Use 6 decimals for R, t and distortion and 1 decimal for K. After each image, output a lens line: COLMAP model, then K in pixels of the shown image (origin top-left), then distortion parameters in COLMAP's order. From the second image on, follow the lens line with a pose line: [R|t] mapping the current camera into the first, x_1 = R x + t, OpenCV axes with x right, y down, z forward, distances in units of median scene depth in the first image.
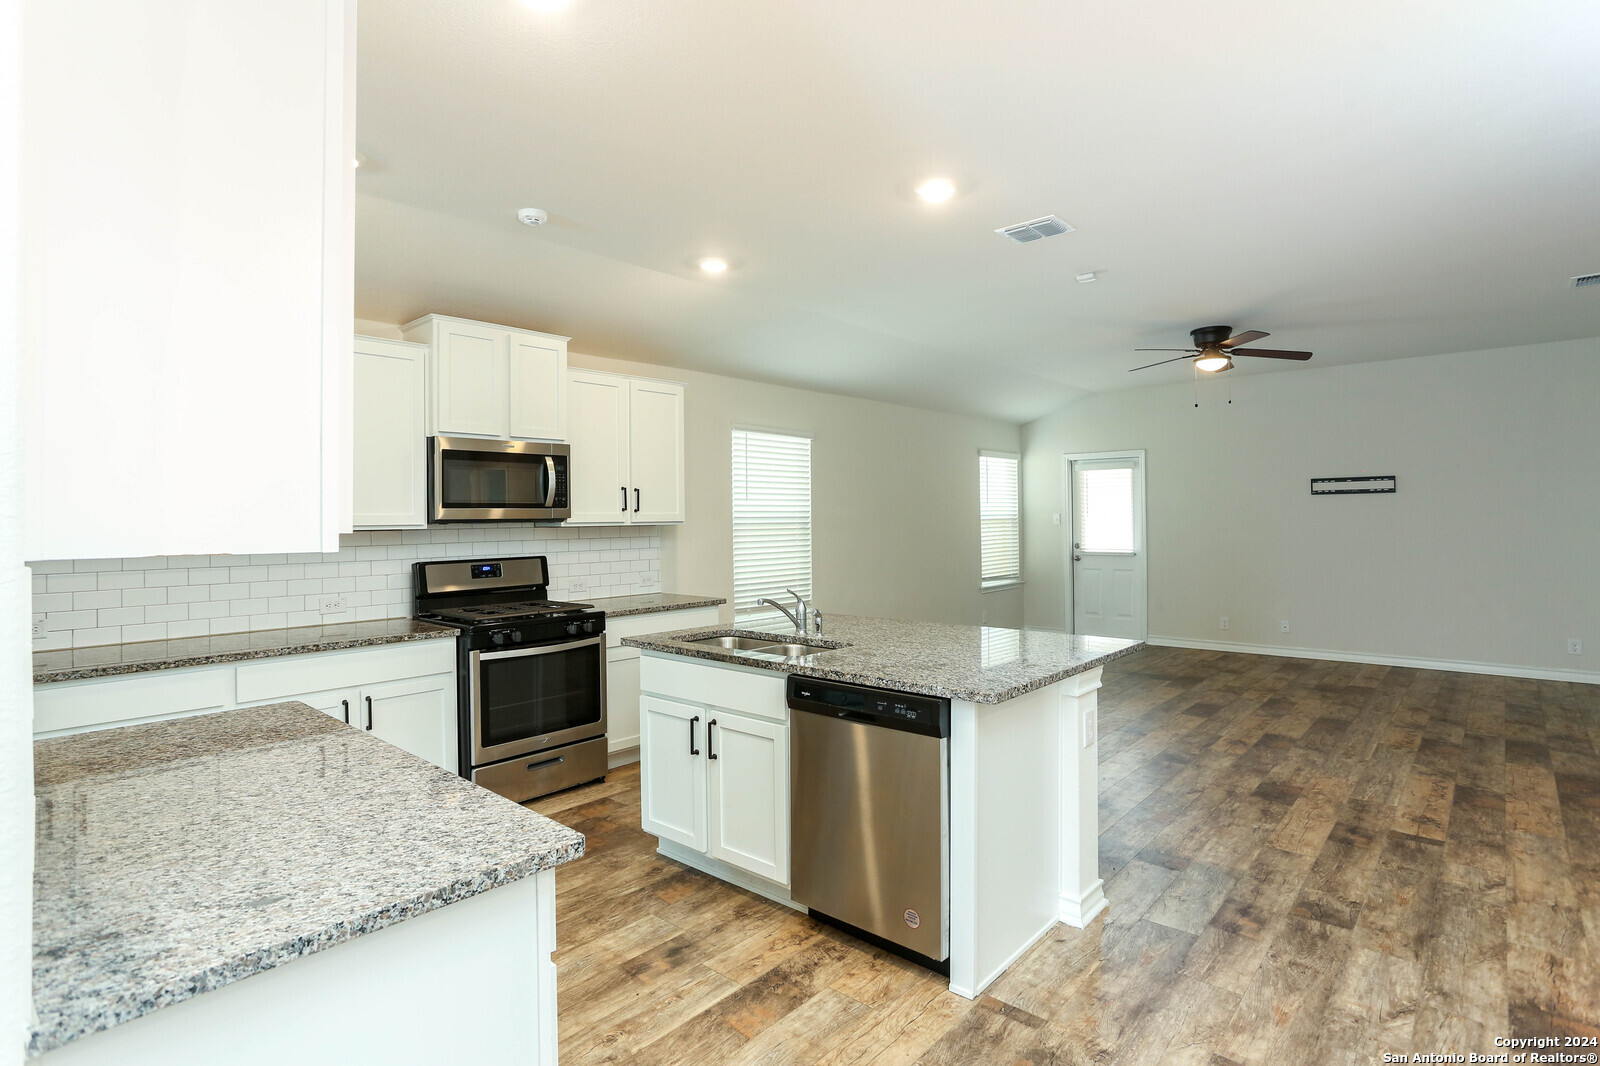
lens RADIAL K [[803.3, 0, 794.2], [0, 803.3, 517.6], [0, 0, 1]] dist [-0.054166, 0.027596]
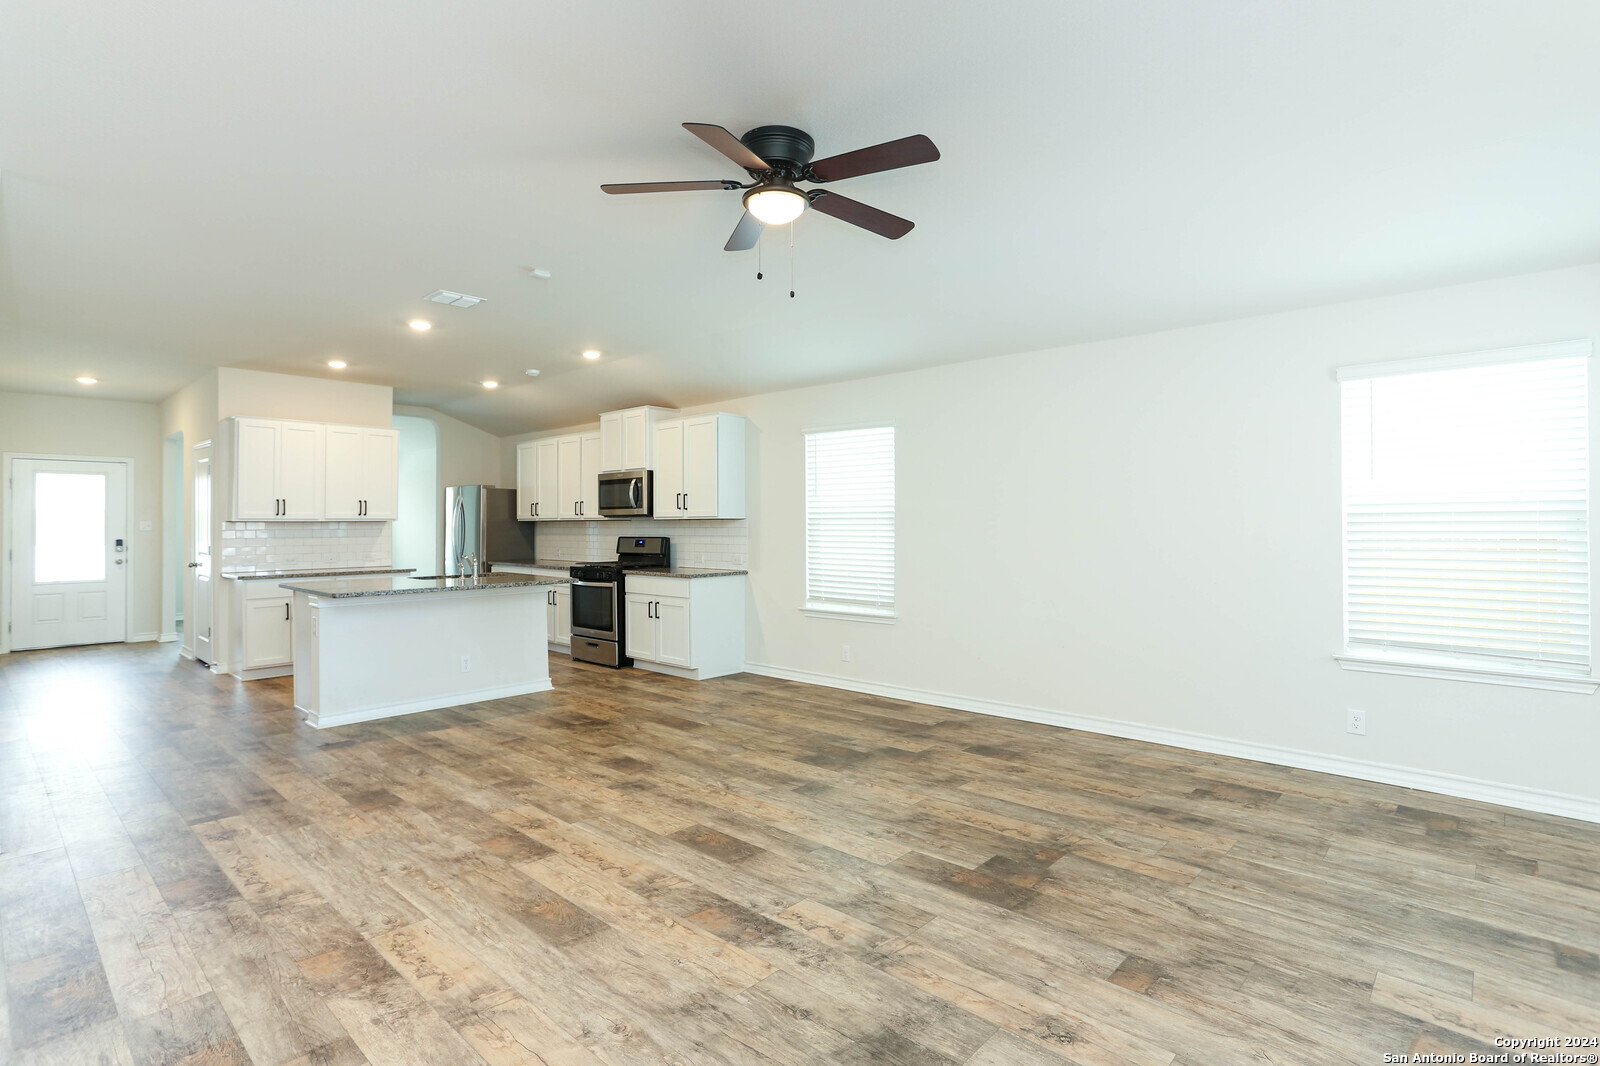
lens RADIAL K [[783.6, 0, 798.0], [0, 783.6, 515.1], [0, 0, 1]] dist [-0.055027, 0.035056]
pose [[-0.005162, -0.001697, -0.999985, 1.085167], [0.004330, 0.999989, -0.001719, 0.005207], [0.999977, -0.004339, -0.005154, 1.067571]]
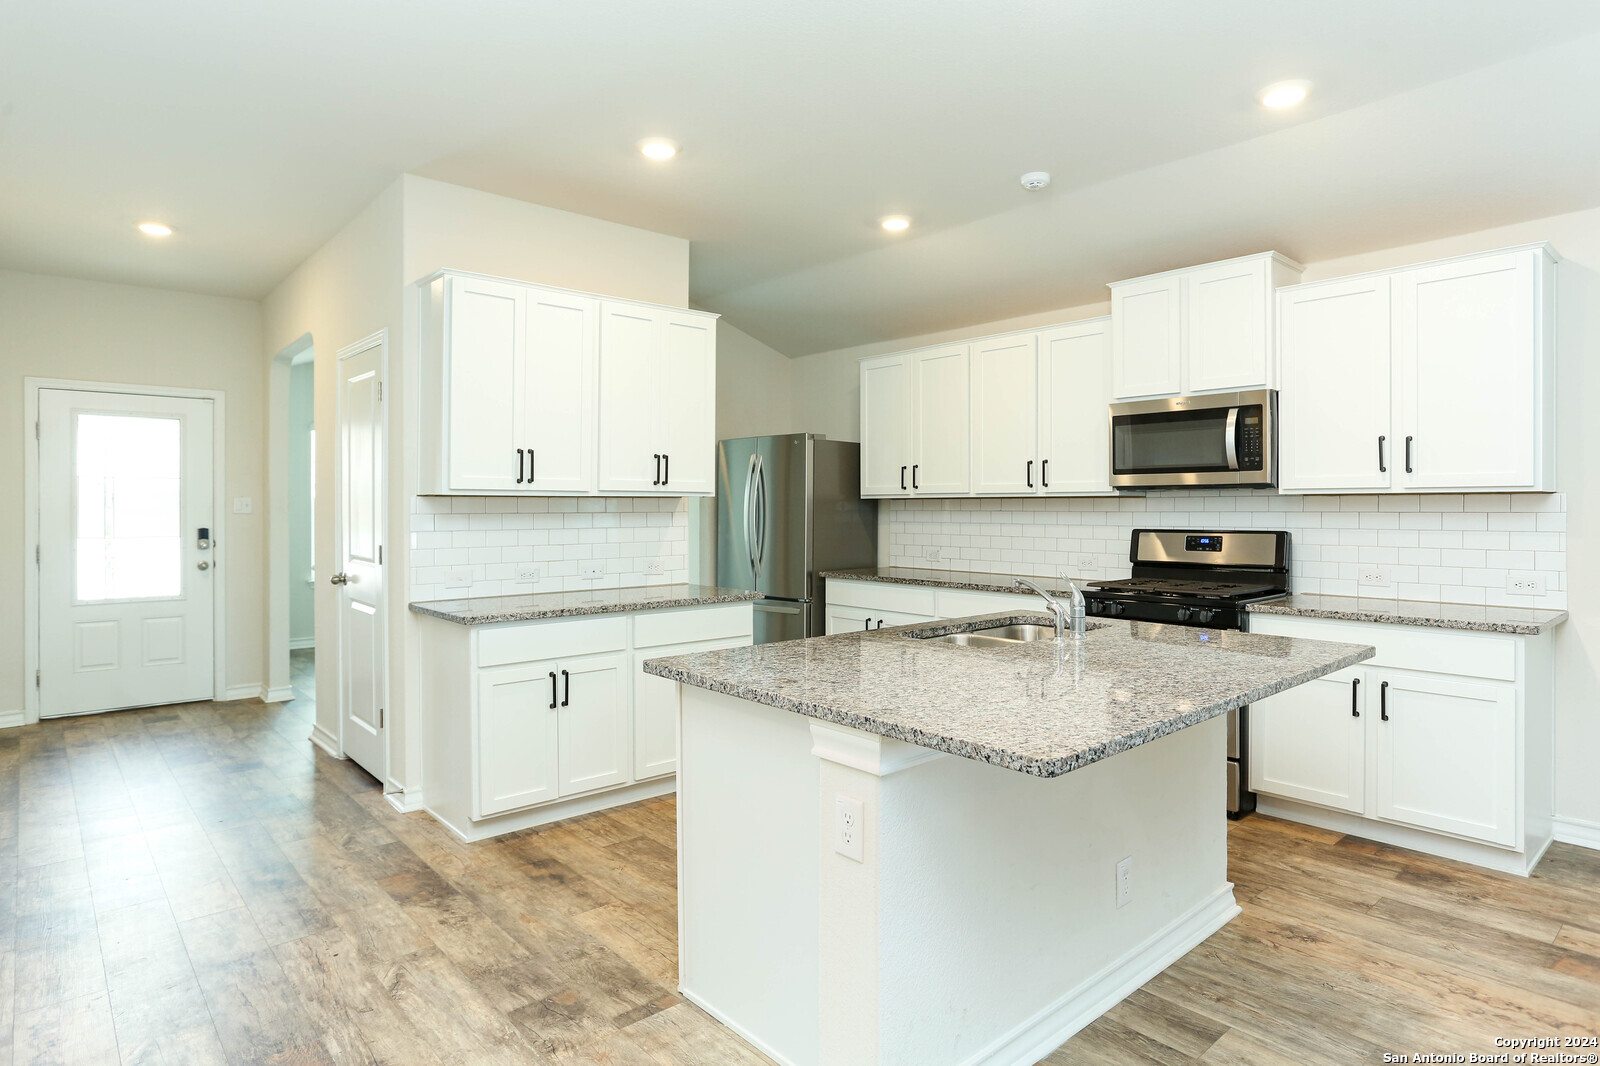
lens RADIAL K [[890.2, 0, 796.6], [0, 890.2, 505.9], [0, 0, 1]] dist [-0.018704, 0.000934]
pose [[-0.115195, 0.008062, -0.993310, 0.509326], [0.001475, 0.999967, 0.007945, 0.012518], [0.993342, -0.000550, -0.115203, 0.516156]]
